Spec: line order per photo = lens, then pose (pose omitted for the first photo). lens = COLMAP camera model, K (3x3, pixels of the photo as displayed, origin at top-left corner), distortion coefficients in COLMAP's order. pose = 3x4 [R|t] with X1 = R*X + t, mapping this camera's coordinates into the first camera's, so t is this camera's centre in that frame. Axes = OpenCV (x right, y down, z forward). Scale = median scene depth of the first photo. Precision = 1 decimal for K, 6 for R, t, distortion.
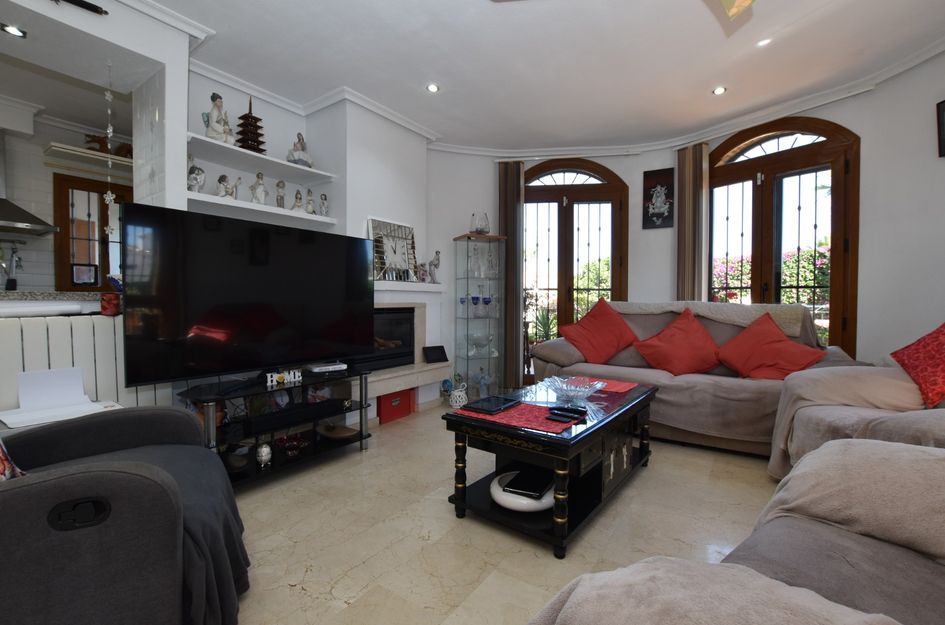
lens RADIAL K [[416.9, 0, 472.4], [0, 416.9, 313.1], [0, 0, 1]] dist [-0.036276, 0.006213]
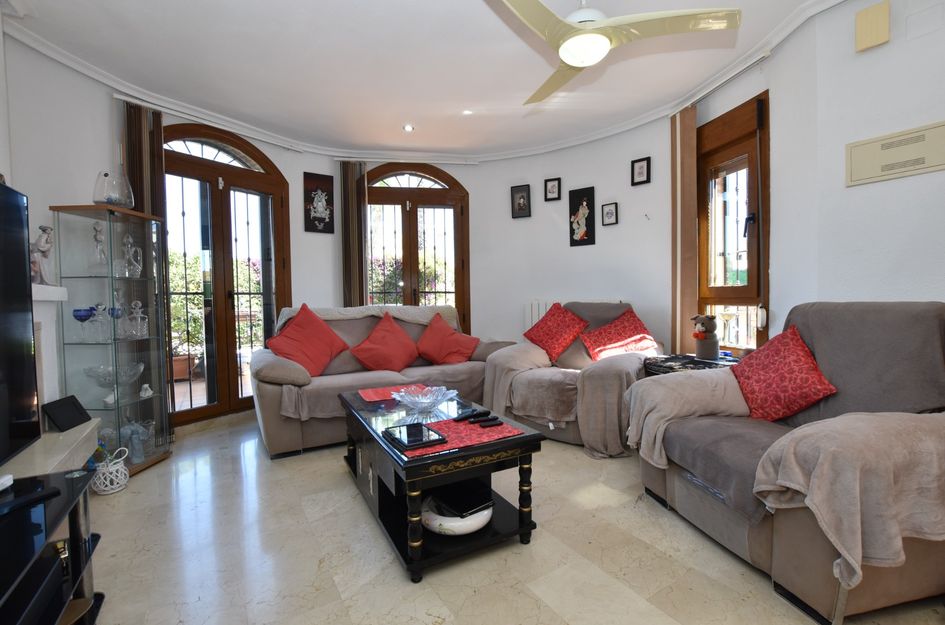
lens RADIAL K [[416.9, 0, 474.2], [0, 416.9, 312.6], [0, 0, 1]] dist [-0.036276, 0.006213]
pose [[0.405364, -0.043810, 0.913105, -0.387071], [0.041817, 0.998694, 0.029352, -0.030853], [-0.913198, 0.026285, 0.406667, 0.304244]]
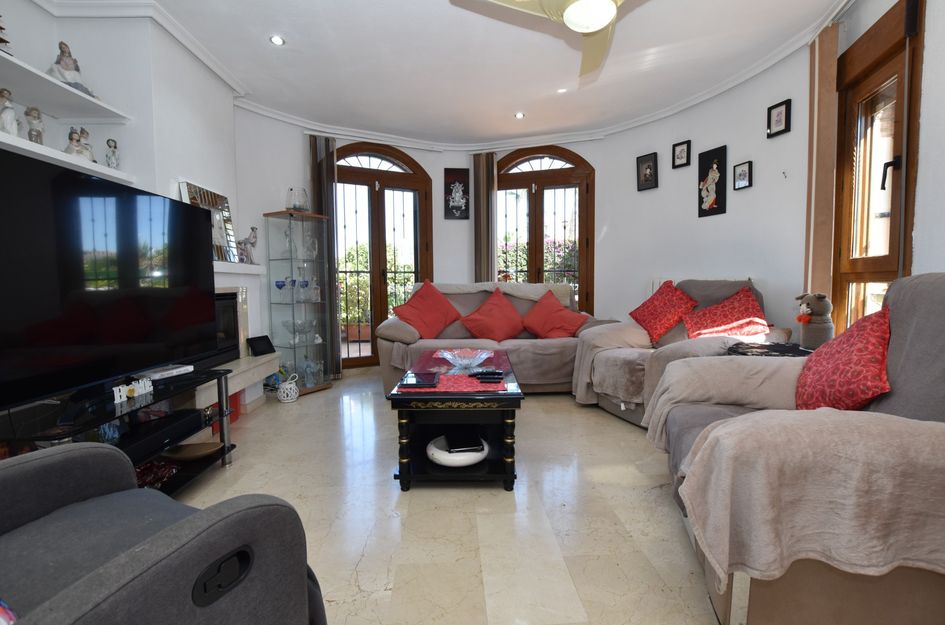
lens RADIAL K [[416.9, 0, 473.8], [0, 416.9, 314.2], [0, 0, 1]] dist [-0.036276, 0.006213]
pose [[0.797720, -0.054238, 0.600584, -0.273545], [0.028166, 0.998211, 0.052736, -0.000452], [-0.602370, -0.025153, 0.797821, 0.039636]]
